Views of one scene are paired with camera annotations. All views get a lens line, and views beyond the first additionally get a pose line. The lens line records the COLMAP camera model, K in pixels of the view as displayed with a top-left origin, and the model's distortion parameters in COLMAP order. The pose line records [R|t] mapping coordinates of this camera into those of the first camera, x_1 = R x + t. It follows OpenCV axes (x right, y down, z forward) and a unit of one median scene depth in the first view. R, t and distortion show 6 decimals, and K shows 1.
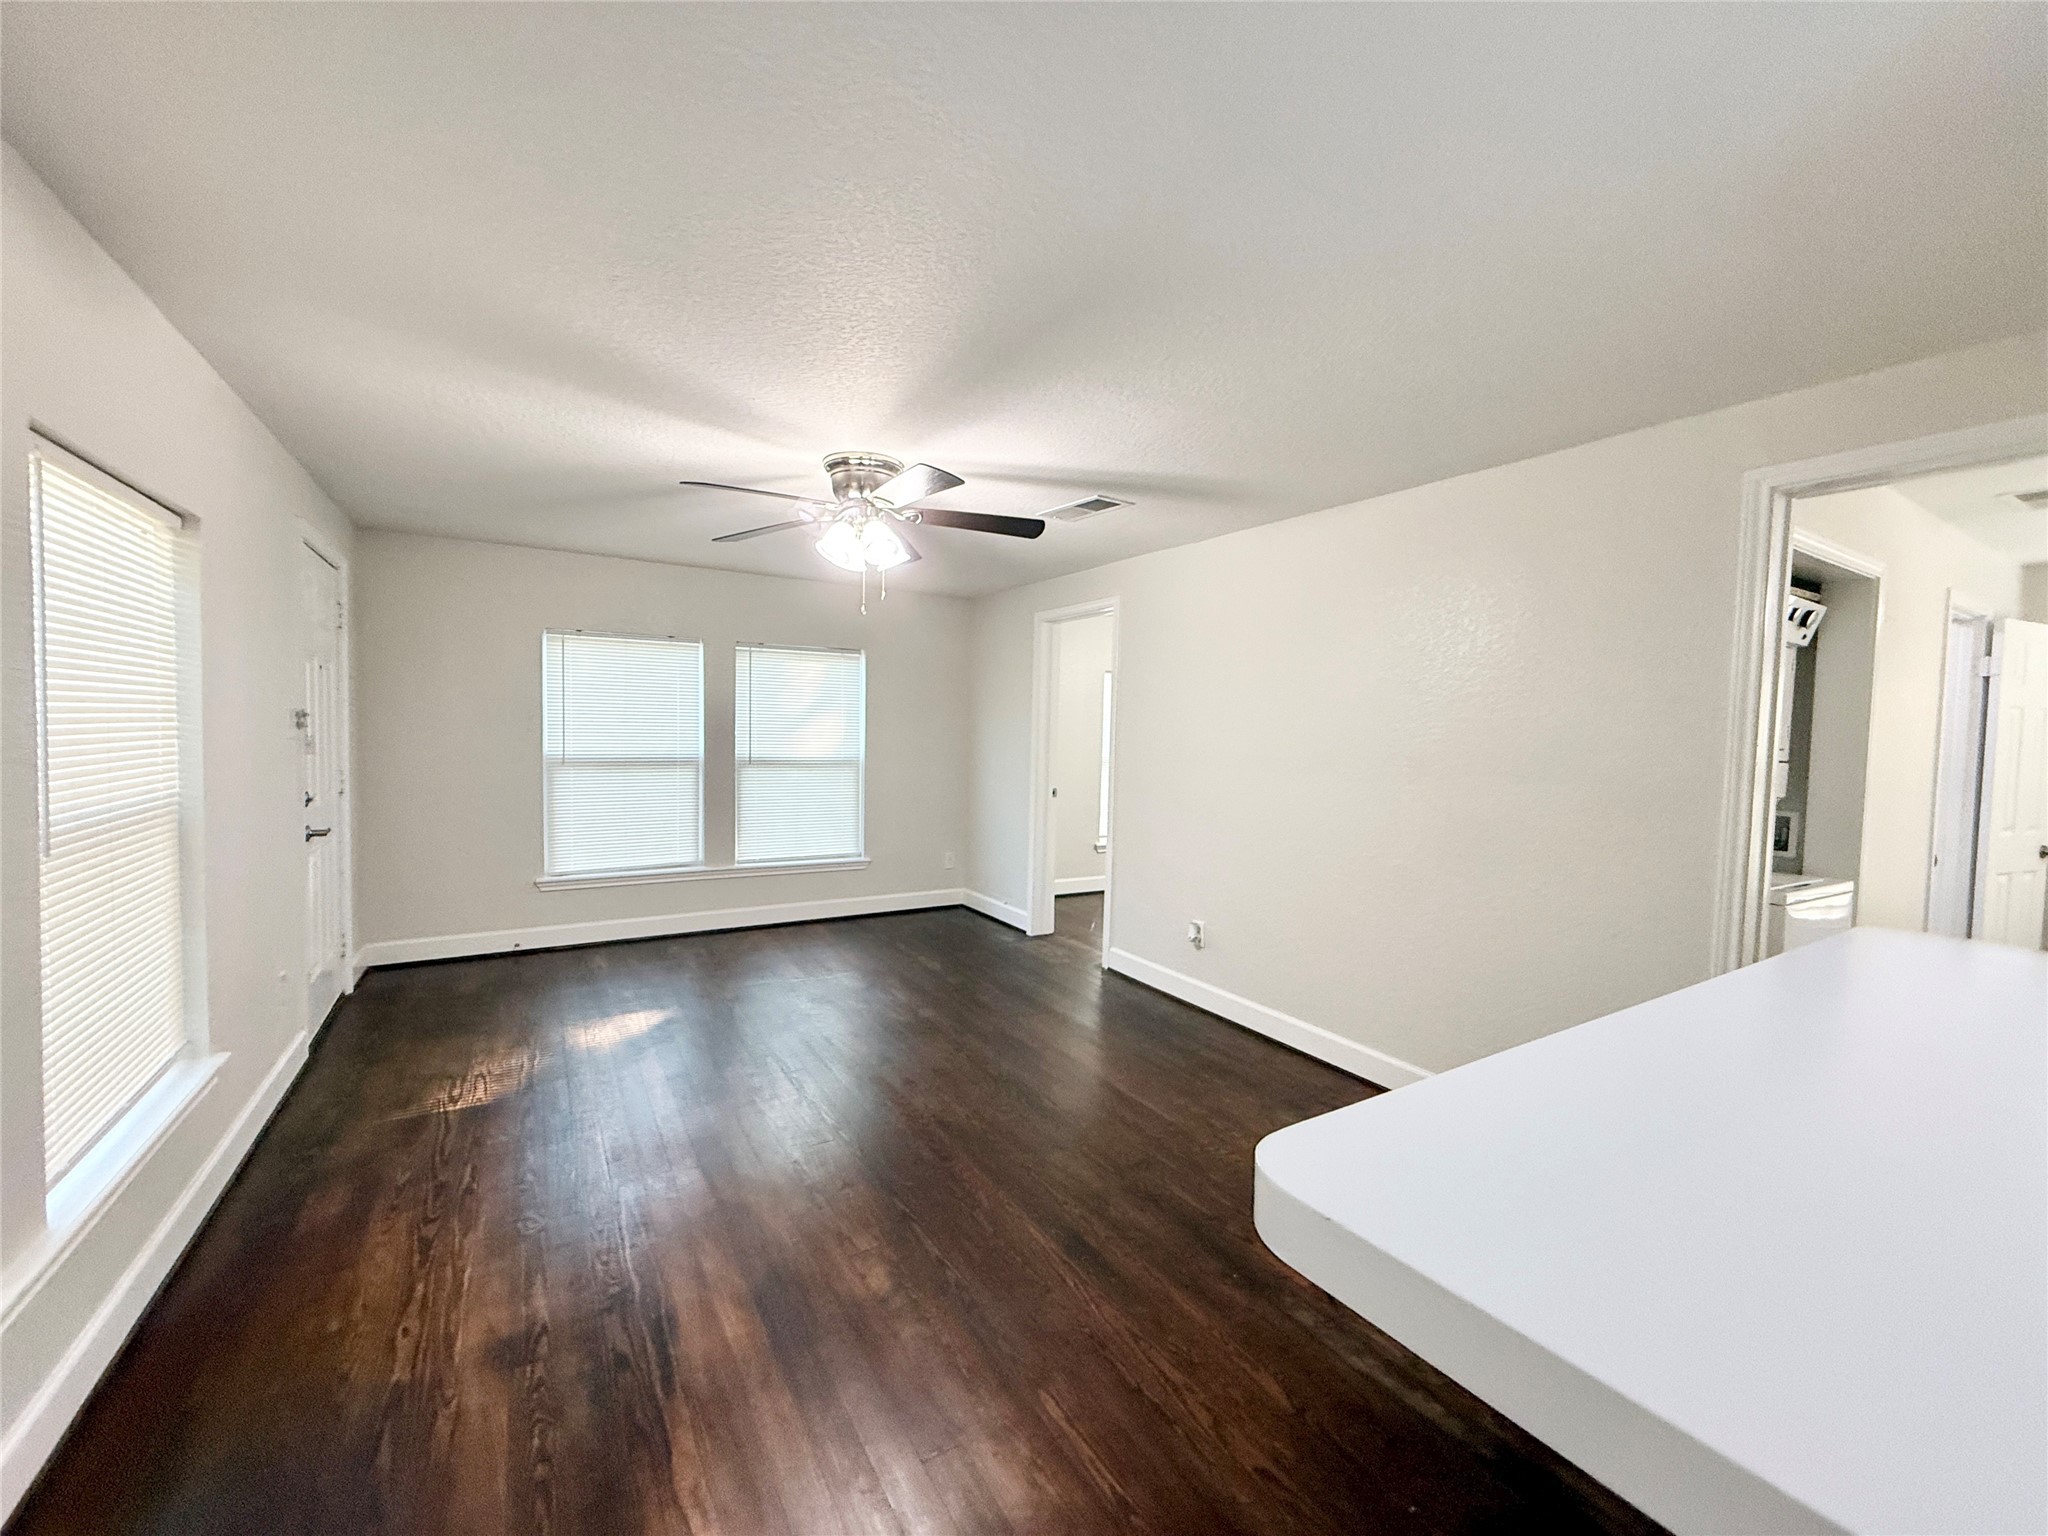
lens RADIAL K [[816.8, 0, 1019.3], [0, 816.8, 769.1], [0, 0, 1]] dist [0.000704, 0.000266]
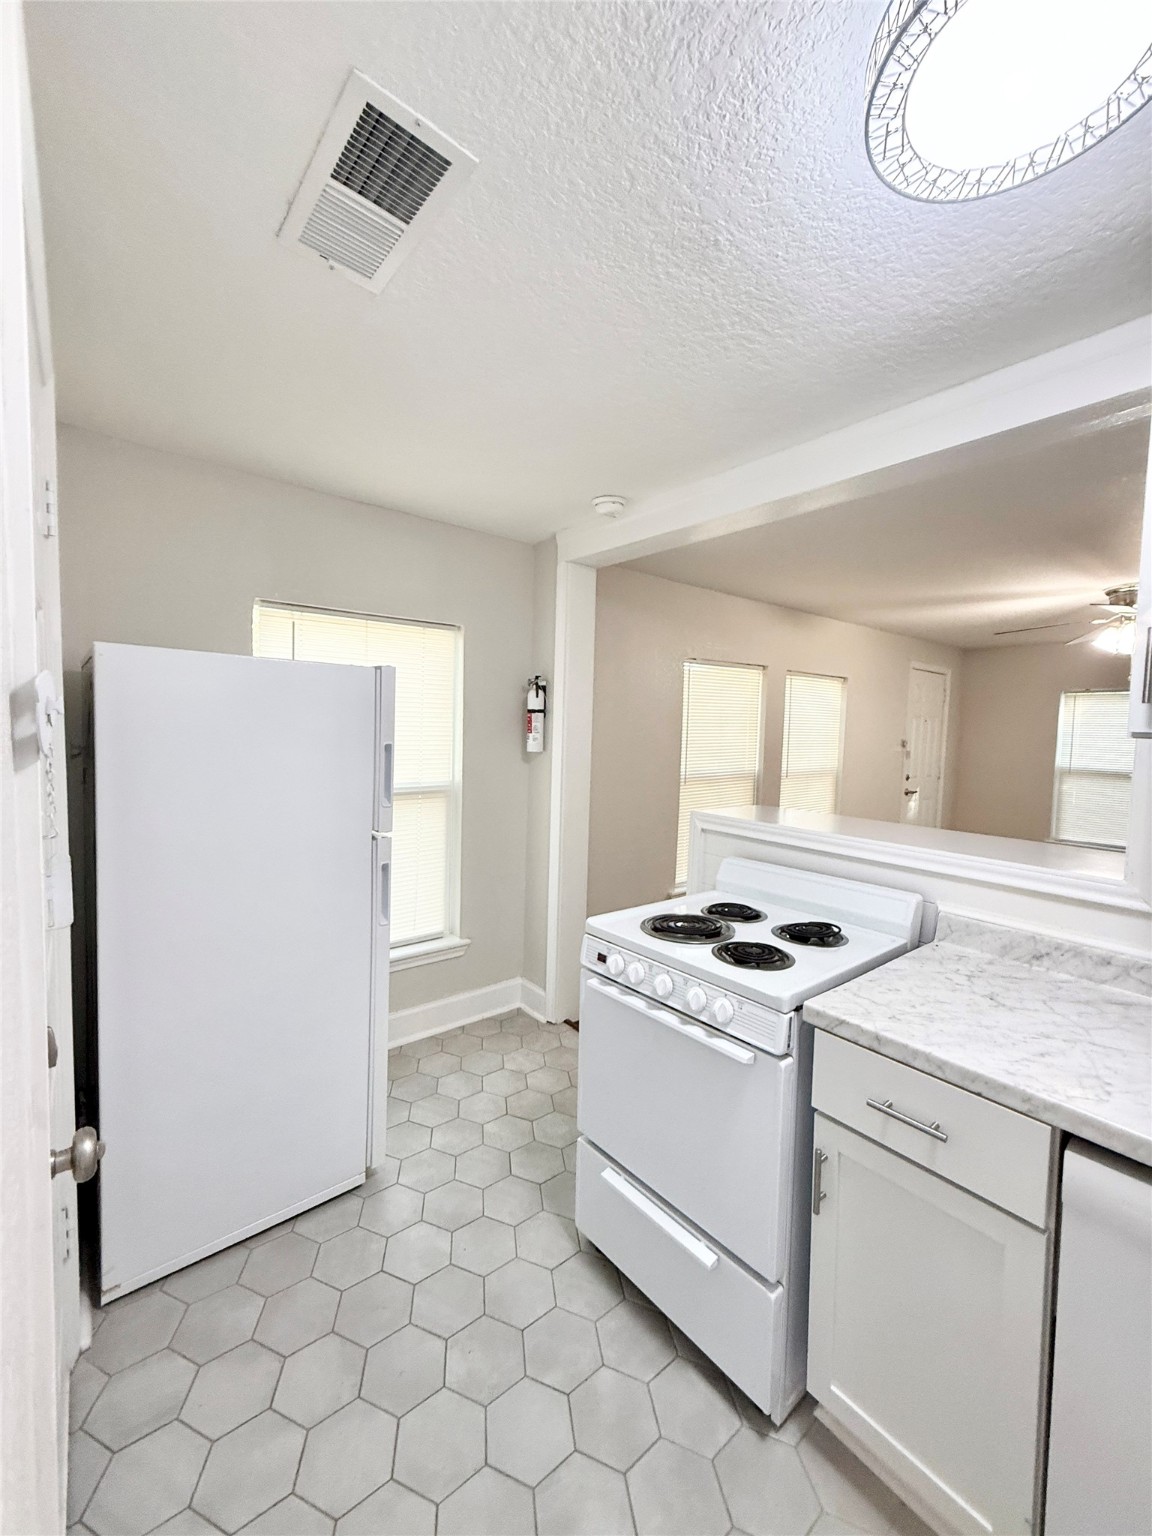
lens RADIAL K [[612.6, 0, 576.0], [0, 612.6, 768.0], [0, 0, 1]] dist [0.000704, 0.000266]
pose [[0.128424, 0.046984, -0.990606, 0.801113], [-0.068317, 0.996923, 0.038427, 0.007056], [0.989363, 0.062740, 0.131239, -0.197625]]
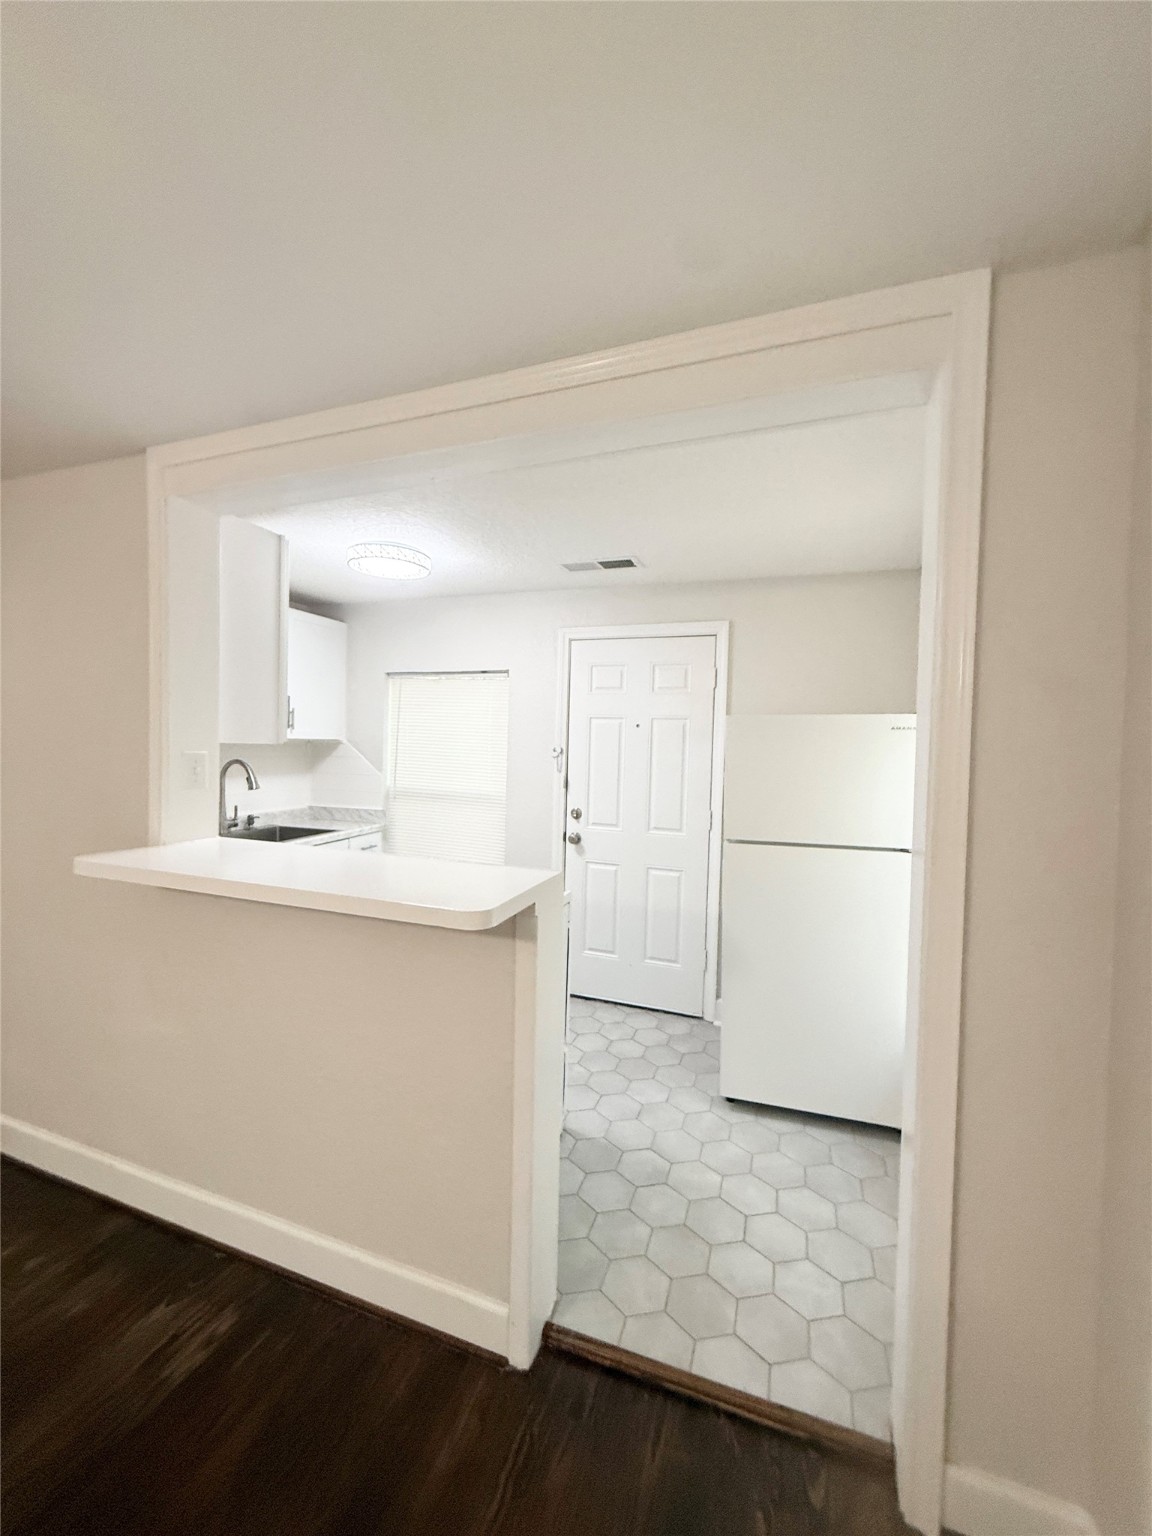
lens RADIAL K [[609.8, 0, 576.0], [0, 609.8, 768.0], [0, 0, 1]] dist [0.000668, 0.000082]
pose [[-0.619980, -0.064679, 0.781947, -0.286206], [-0.001465, 0.996690, 0.081280, -0.047098], [-0.784616, 0.049246, -0.618023, 0.329925]]
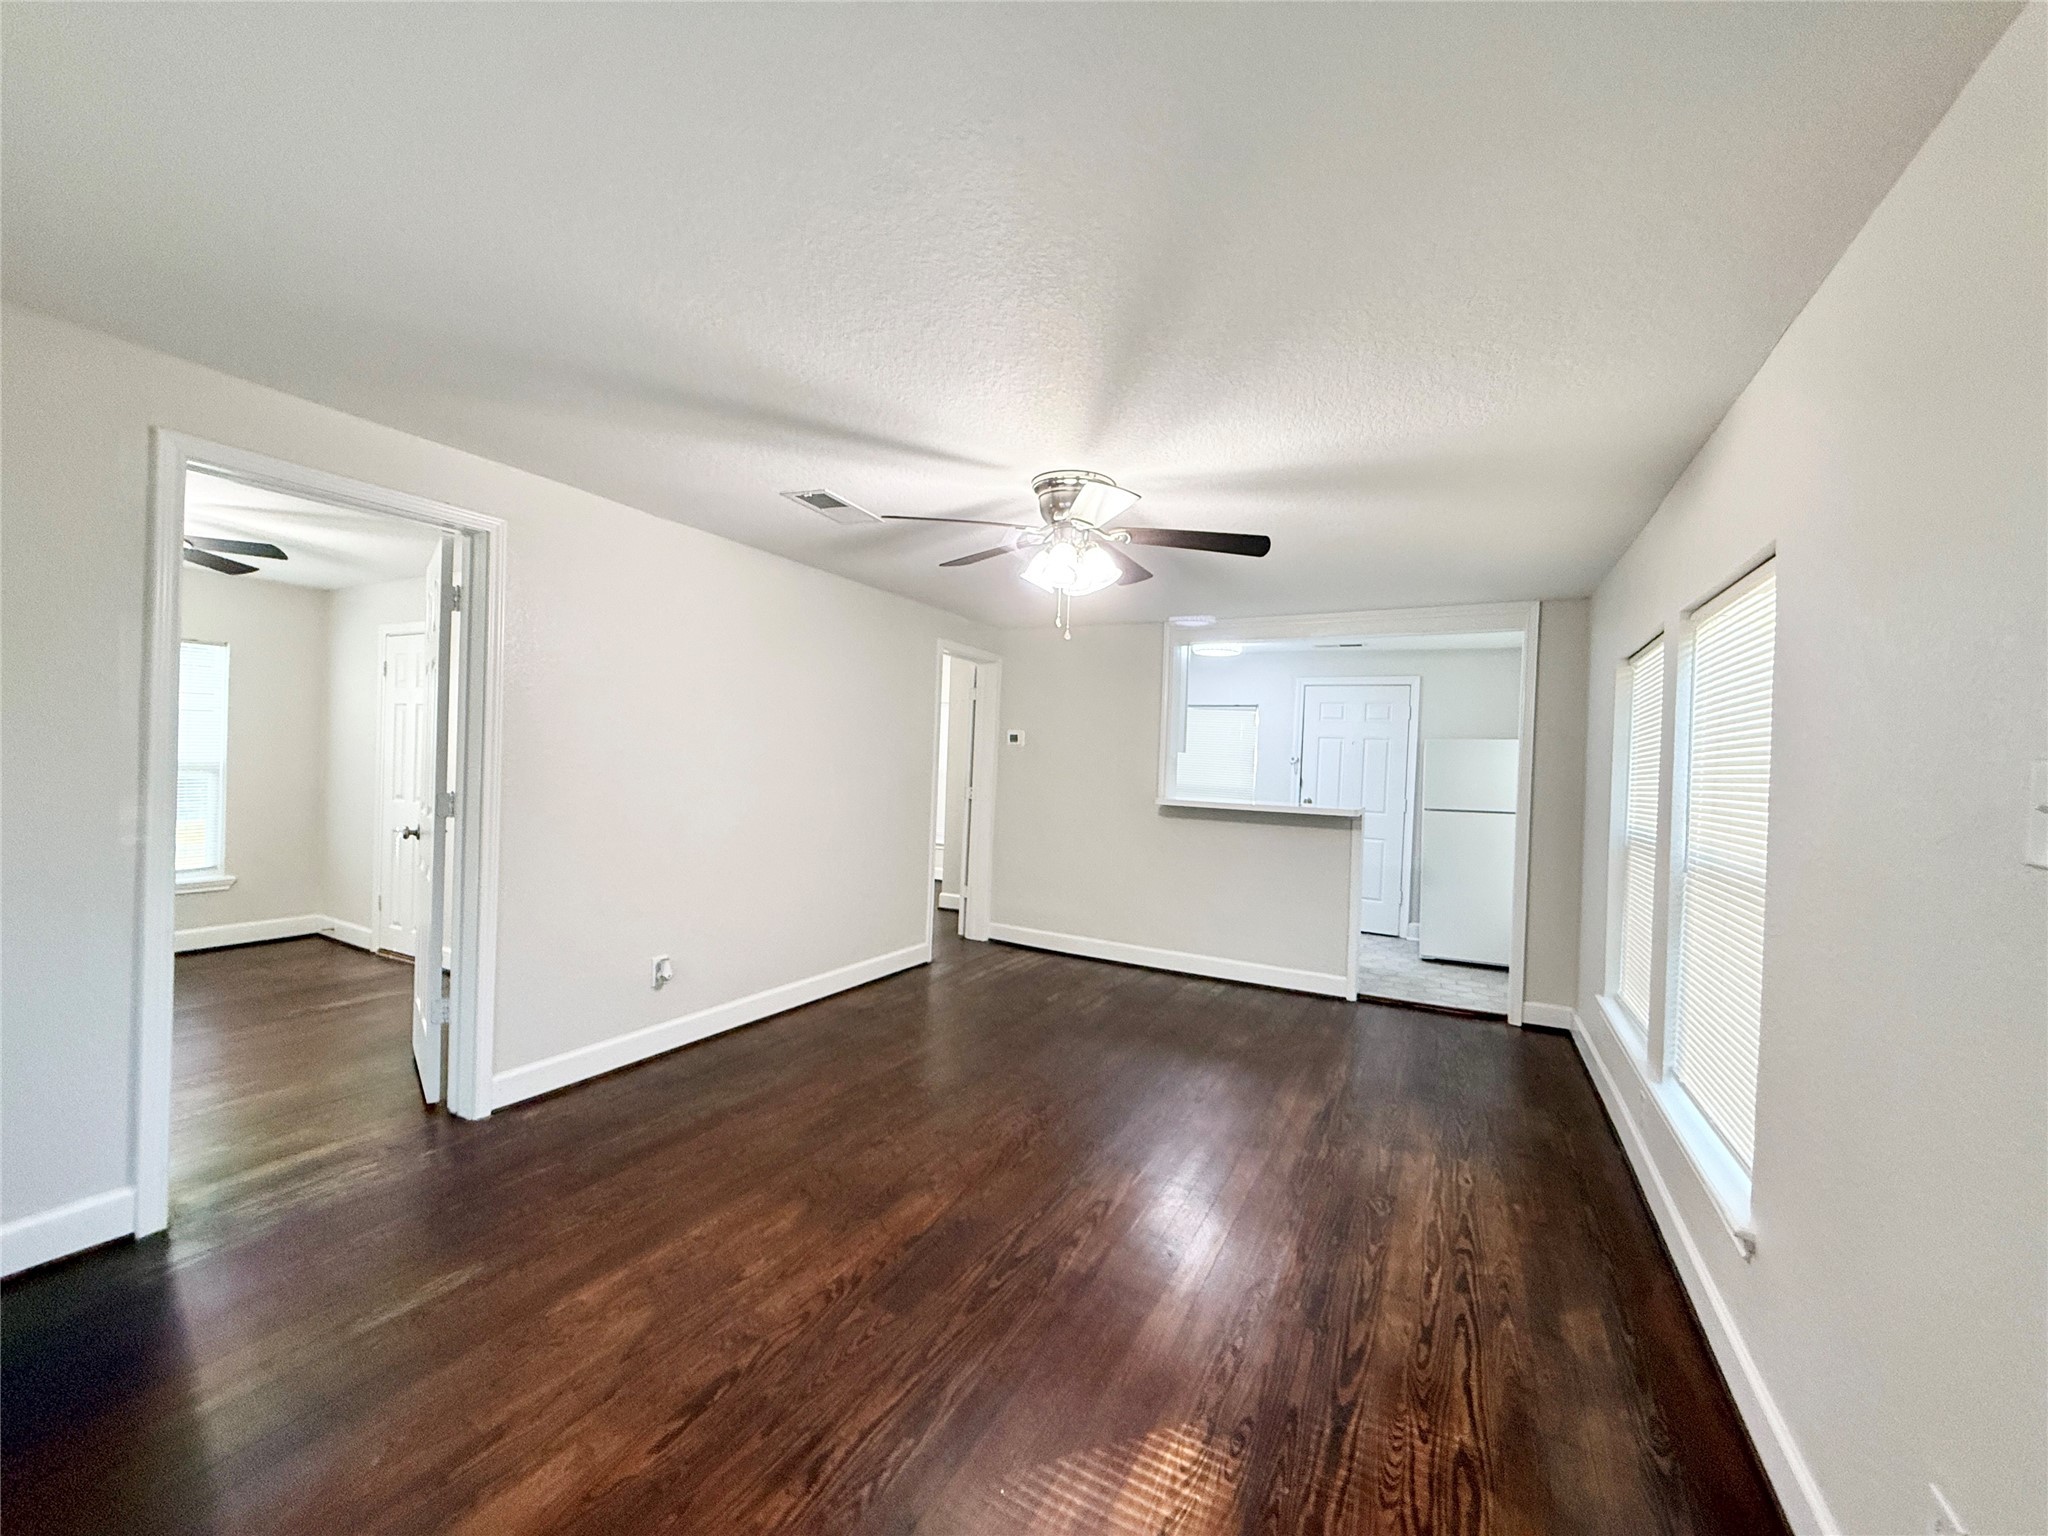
lens RADIAL K [[813.0, 0, 1032.1], [0, 813.0, 767.0], [0, 0, 1]] dist [0.000668, 0.000082]
pose [[-0.514322, -0.050489, 0.856109, -0.923462], [-0.007443, 0.998491, 0.054415, -0.083816], [-0.857565, 0.021615, -0.513922, 1.423791]]
